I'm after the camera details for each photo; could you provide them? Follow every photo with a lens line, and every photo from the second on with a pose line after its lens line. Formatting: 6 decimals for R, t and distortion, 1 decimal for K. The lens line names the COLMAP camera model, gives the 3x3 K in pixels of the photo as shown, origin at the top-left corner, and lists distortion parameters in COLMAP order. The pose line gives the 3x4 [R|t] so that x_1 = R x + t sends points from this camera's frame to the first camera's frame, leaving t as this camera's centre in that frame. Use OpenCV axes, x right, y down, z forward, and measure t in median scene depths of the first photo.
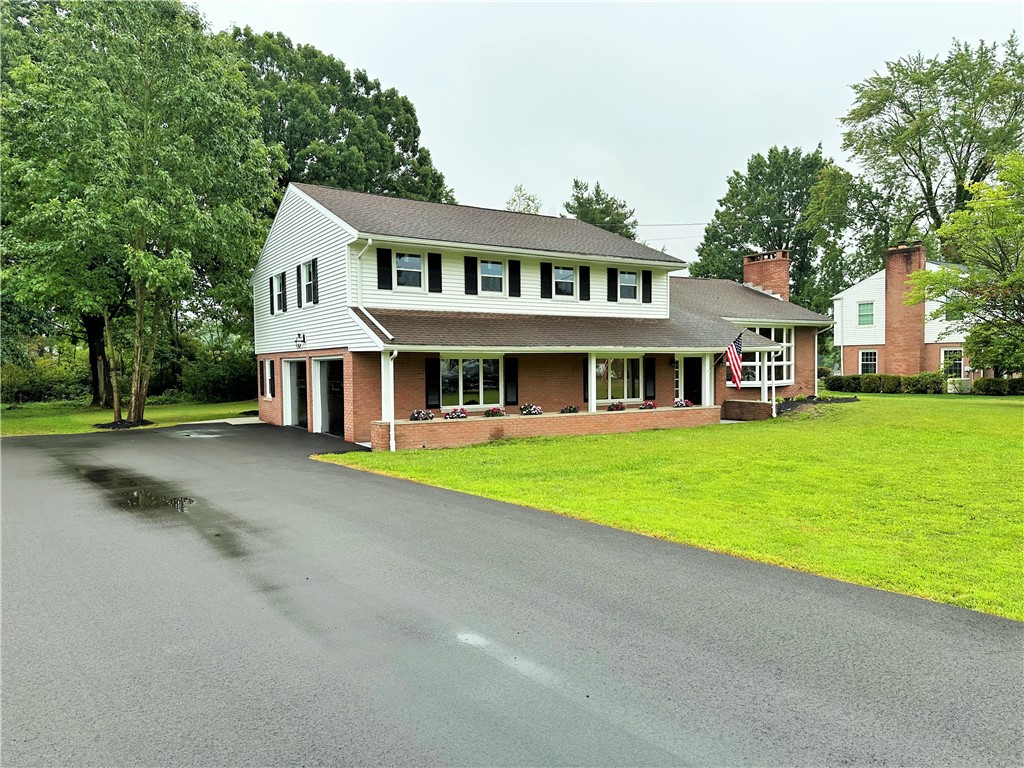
lens RADIAL K [[726.5, 0, 511.7], [0, 726.5, 383.2], [0, 0, 1]] dist [0.001211, -0.004312]
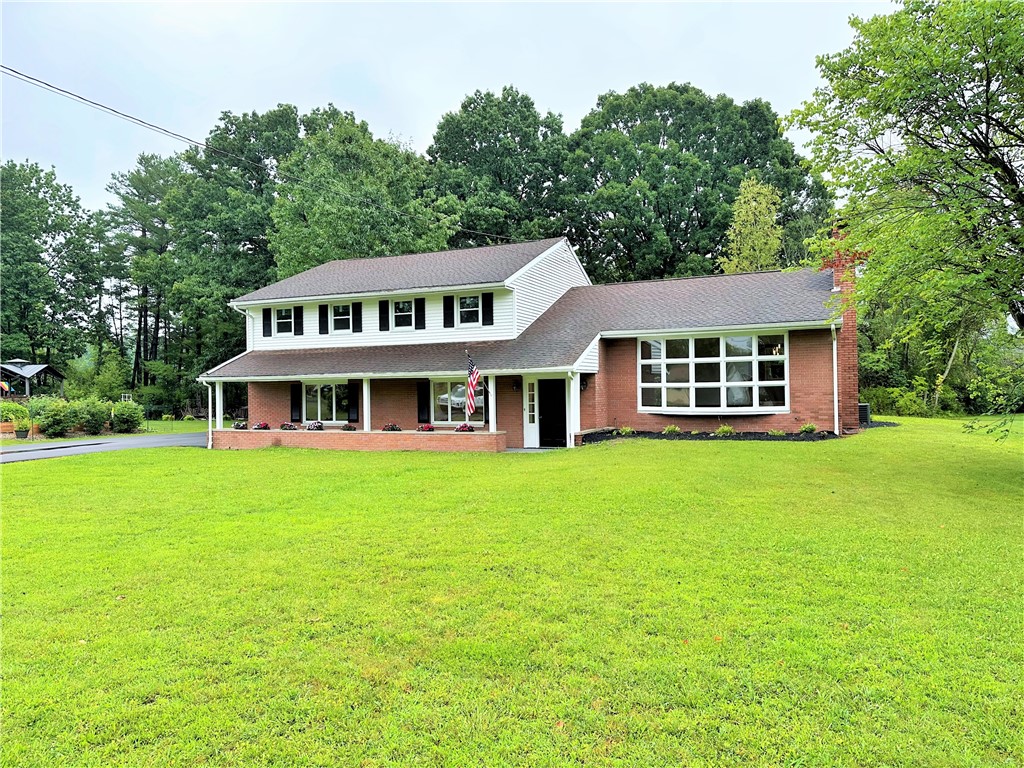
lens RADIAL K [[726.5, 0, 511.4], [0, 726.5, 386.2], [0, 0, 1]] dist [0.001211, -0.004312]
pose [[0.584561, -0.005465, -0.811332, 1.080542], [-0.011733, 0.999816, -0.015189, -0.014078], [0.811265, 0.018398, 0.584389, 0.484420]]
